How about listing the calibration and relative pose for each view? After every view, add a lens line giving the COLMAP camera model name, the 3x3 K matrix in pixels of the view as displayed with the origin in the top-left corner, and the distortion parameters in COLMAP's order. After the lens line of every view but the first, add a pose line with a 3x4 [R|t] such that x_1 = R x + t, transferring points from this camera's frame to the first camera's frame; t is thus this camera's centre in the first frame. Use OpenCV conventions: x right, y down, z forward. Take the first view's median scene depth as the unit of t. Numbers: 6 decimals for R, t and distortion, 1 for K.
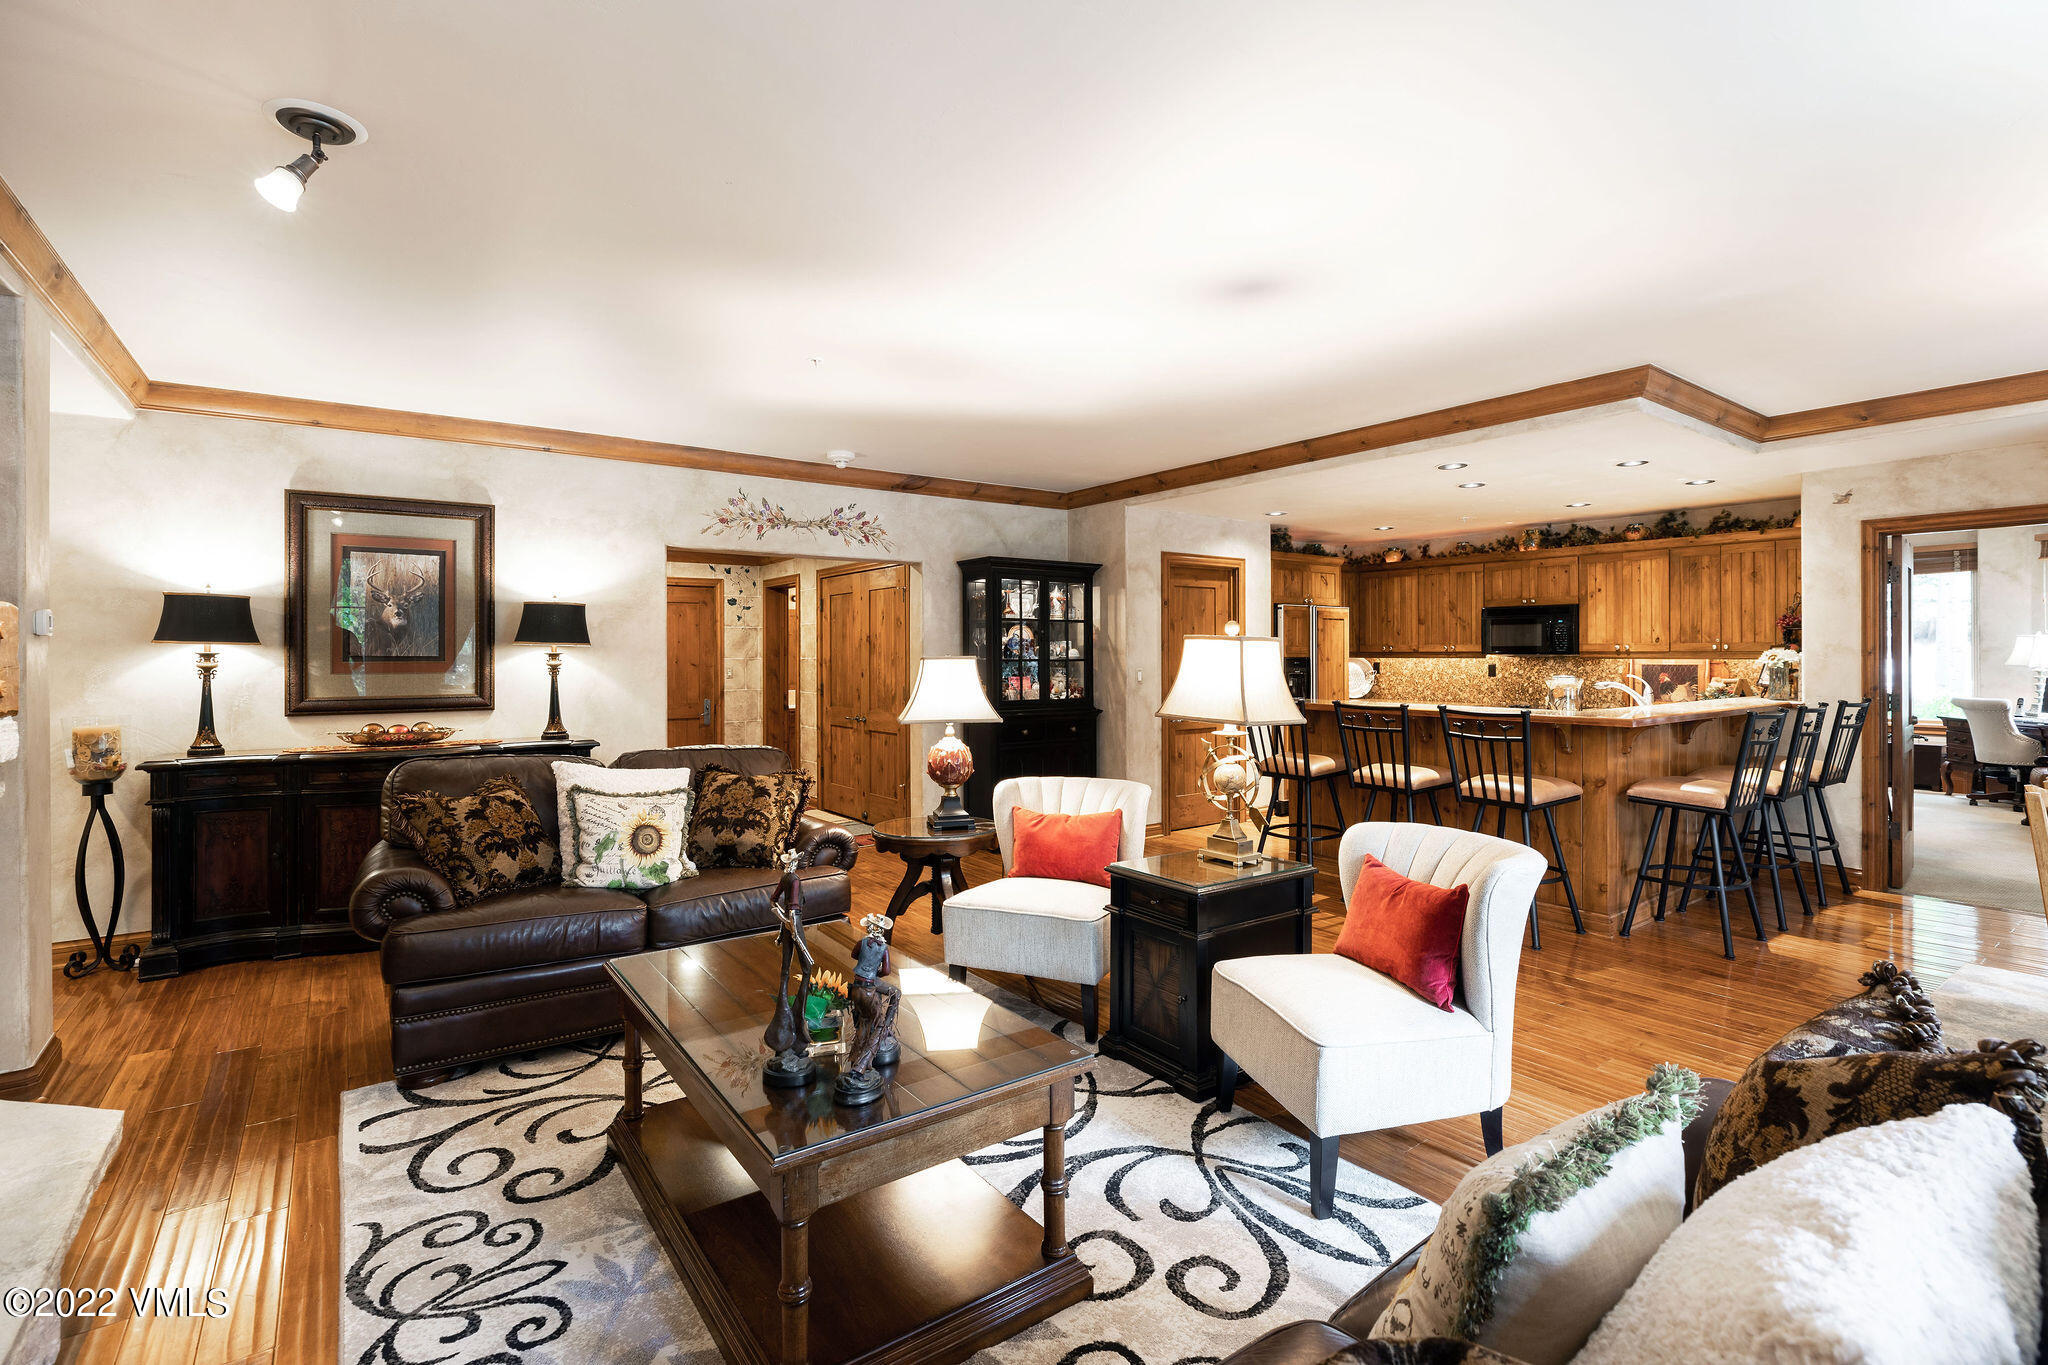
lens RADIAL K [[941.7, 0, 1024.7], [0, 941.7, 652.7], [0, 0, 1]] dist [-0.012705, -0.000398]
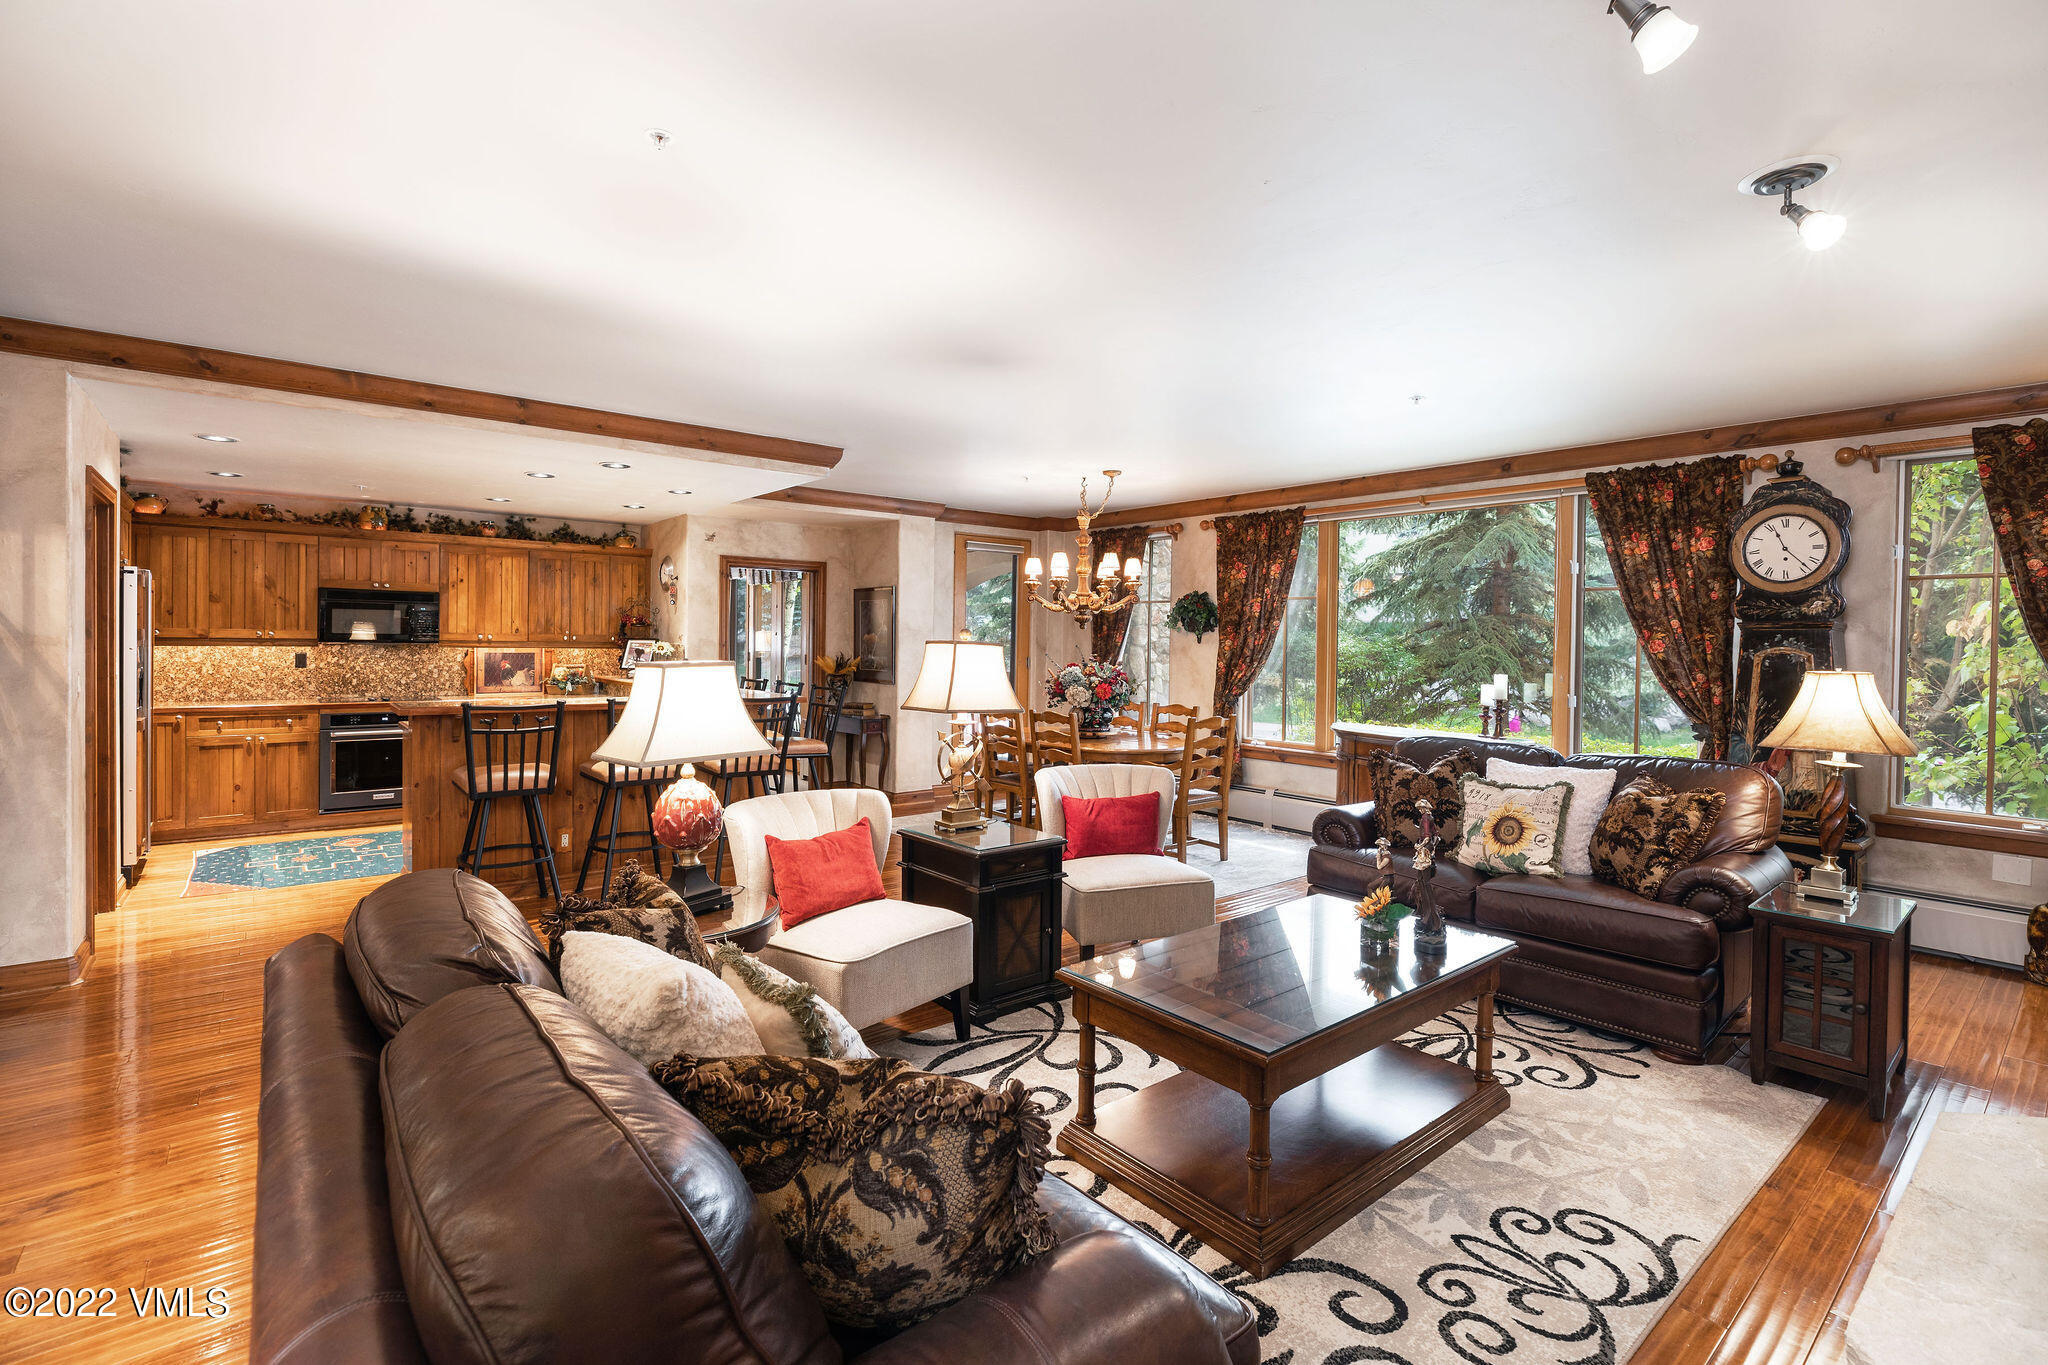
lens RADIAL K [[940.7, 0, 1017.5], [0, 940.7, 650.8], [0, 0, 1]] dist [-0.010456, 0.000688]
pose [[-0.062300, -0.010613, 0.998001, -0.600197], [-0.015000, 0.999840, 0.009696, -0.012231], [-0.997945, -0.014366, -0.062449, 0.617019]]
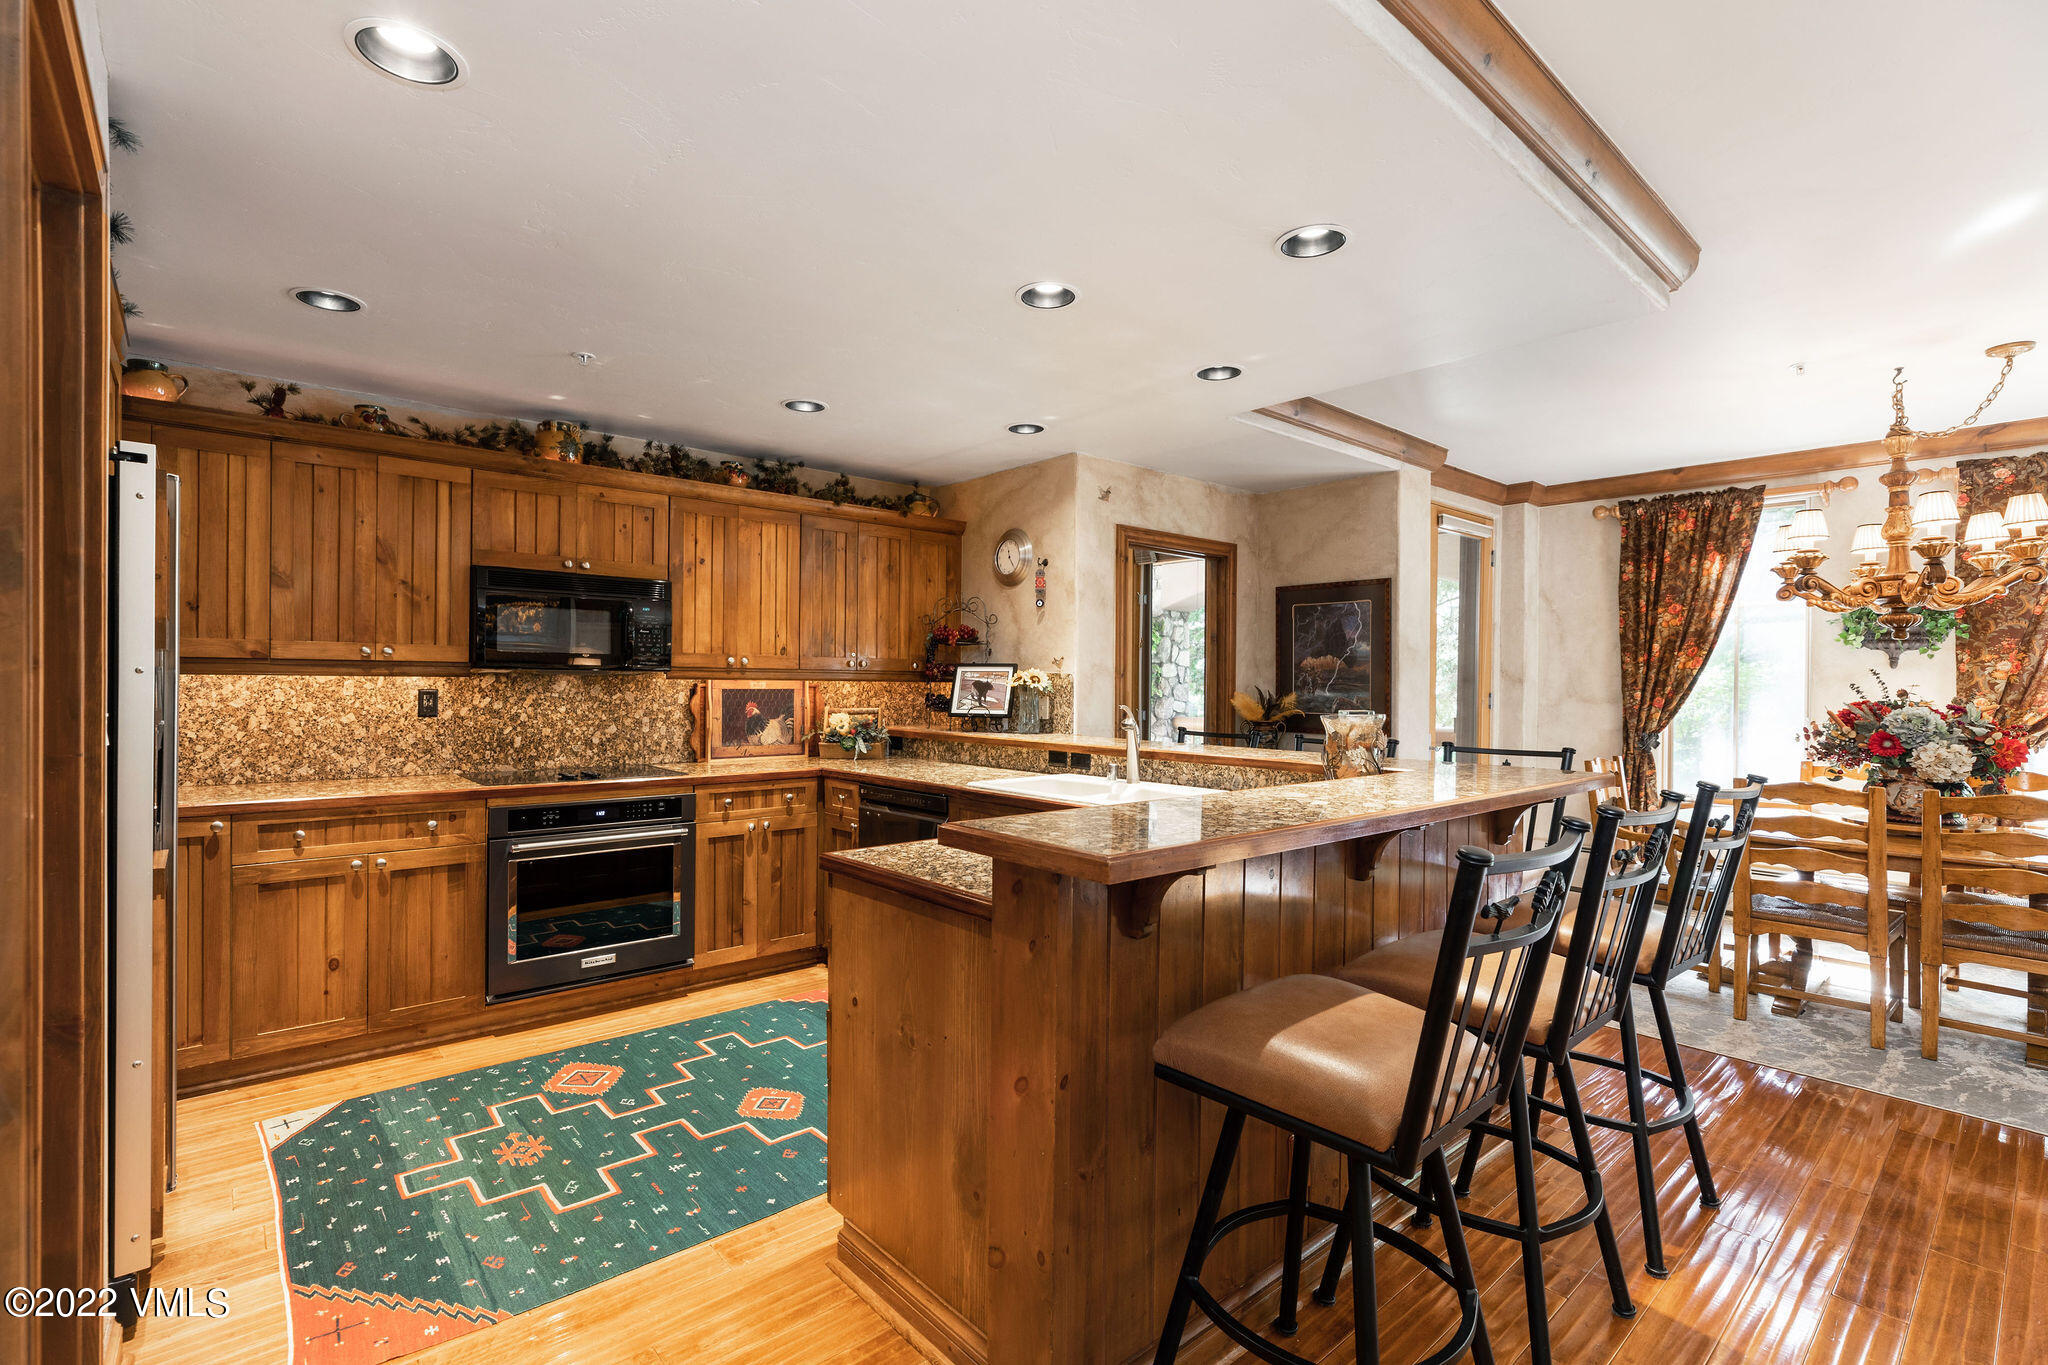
lens RADIAL K [[943.6, 0, 1024.0], [0, 943.6, 682.5], [0, 0, 1]] dist [-0.012598, 0.000067]
pose [[-0.100261, -0.000962, 0.994961, 0.017480], [-0.011139, 0.999938, -0.000156, 0.008247], [-0.994899, -0.011099, -0.100265, 1.158330]]
